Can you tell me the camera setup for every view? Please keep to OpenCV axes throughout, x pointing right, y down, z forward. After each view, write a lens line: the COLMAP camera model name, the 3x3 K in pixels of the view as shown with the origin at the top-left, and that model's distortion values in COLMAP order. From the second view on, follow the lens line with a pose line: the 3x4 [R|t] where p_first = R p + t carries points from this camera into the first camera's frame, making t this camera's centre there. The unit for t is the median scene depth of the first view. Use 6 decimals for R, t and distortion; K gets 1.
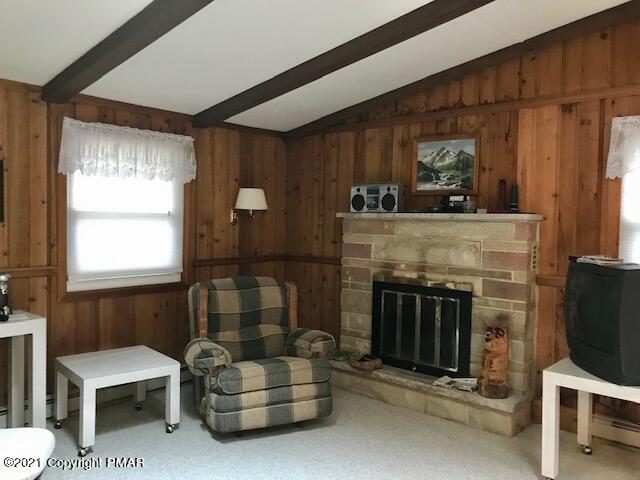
lens RADIAL K [[541.0, 0, 320.0], [0, 541.0, 240.0], [0, 0, 1]] dist [0.060864, -0.109289]
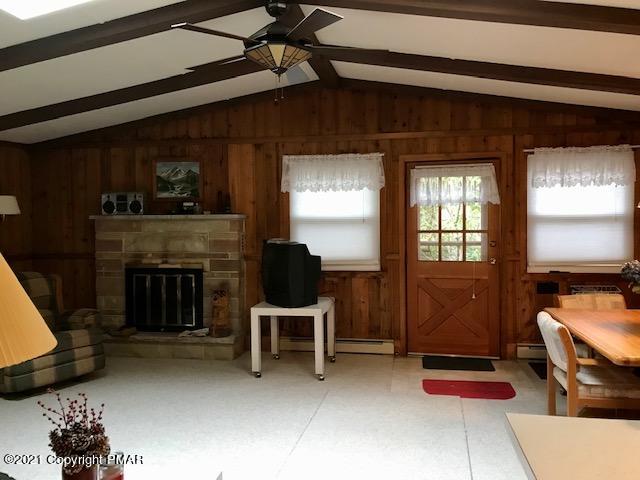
lens RADIAL K [[522.3, 0, 317.8], [0, 522.3, 230.8], [0, 0, 1]] dist [0.006697, 0.001787]
pose [[0.862771, -0.036203, 0.504297, -0.148155], [0.042467, 0.999097, -0.000929, 0.008368], [-0.503808, 0.022217, 0.863530, -0.342916]]
